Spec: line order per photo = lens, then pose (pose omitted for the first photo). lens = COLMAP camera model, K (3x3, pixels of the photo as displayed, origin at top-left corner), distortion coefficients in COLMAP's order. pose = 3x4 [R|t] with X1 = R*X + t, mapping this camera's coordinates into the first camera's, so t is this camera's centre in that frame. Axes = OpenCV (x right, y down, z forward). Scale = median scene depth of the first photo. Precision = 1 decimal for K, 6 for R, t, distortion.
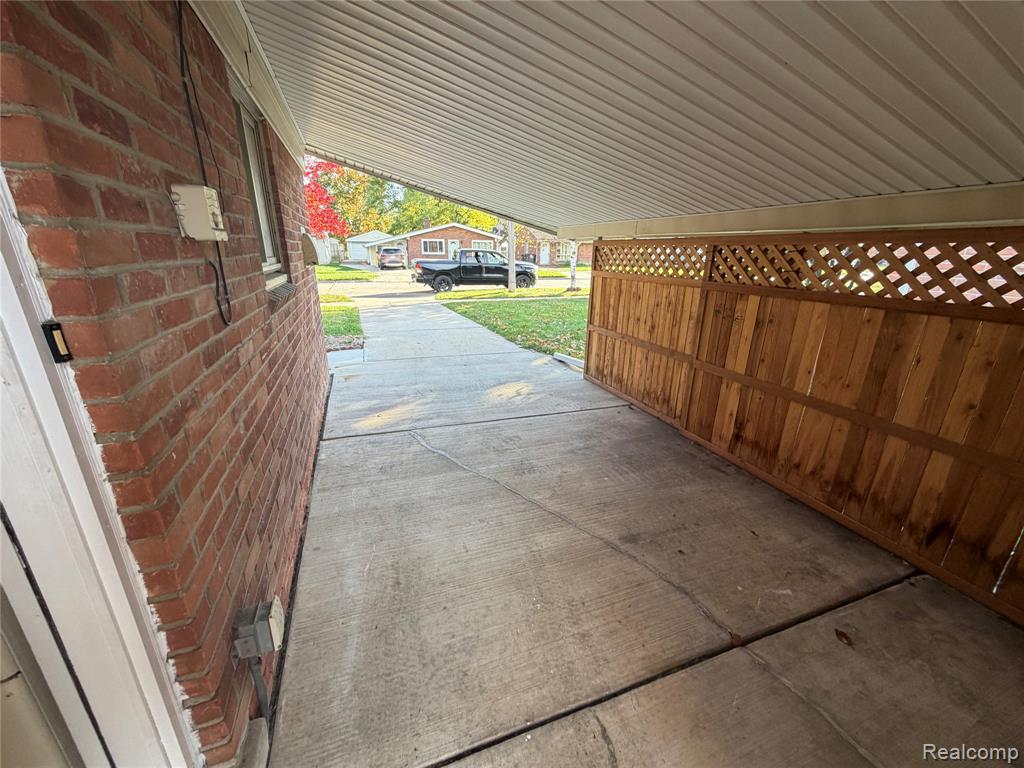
lens RADIAL K [[408.0, 0, 508.6], [0, 408.0, 385.2], [0, 0, 1]] dist [0.000533, 0.000098]
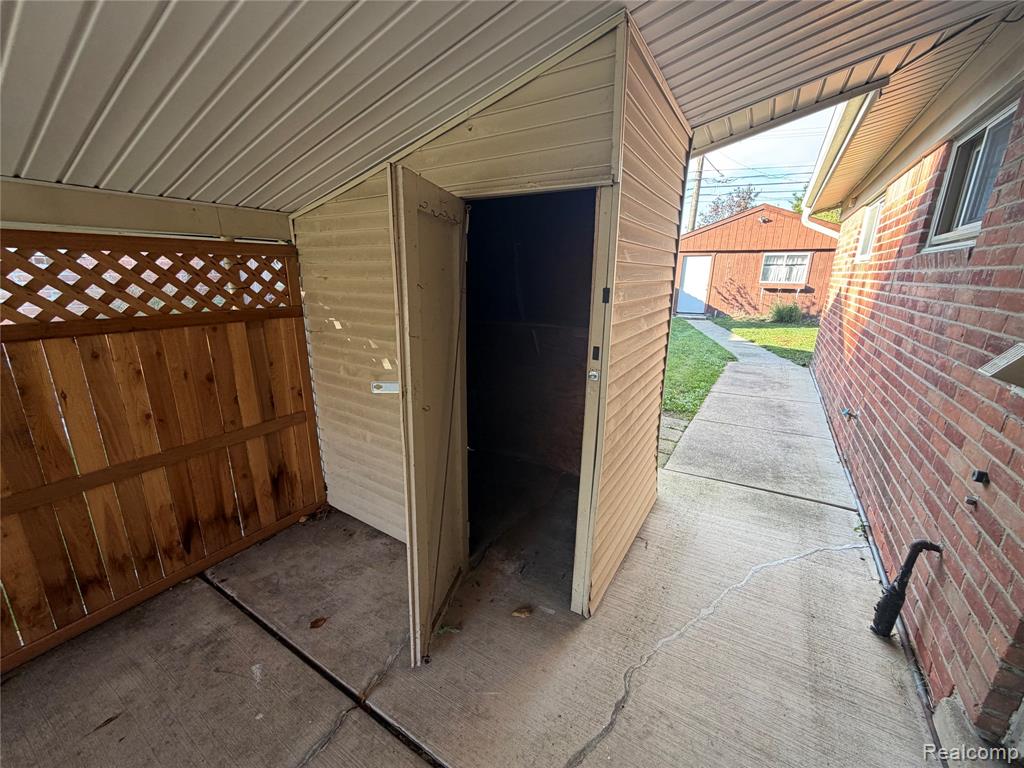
lens RADIAL K [[408.0, 0, 507.4], [0, 408.0, 385.4], [0, 0, 1]] dist [0.000533, 0.000098]
pose [[-0.614384, -0.222141, 0.757090, -0.134421], [0.233289, 0.865501, 0.443266, -0.245888], [-0.753730, 0.448957, -0.479927, 0.778941]]
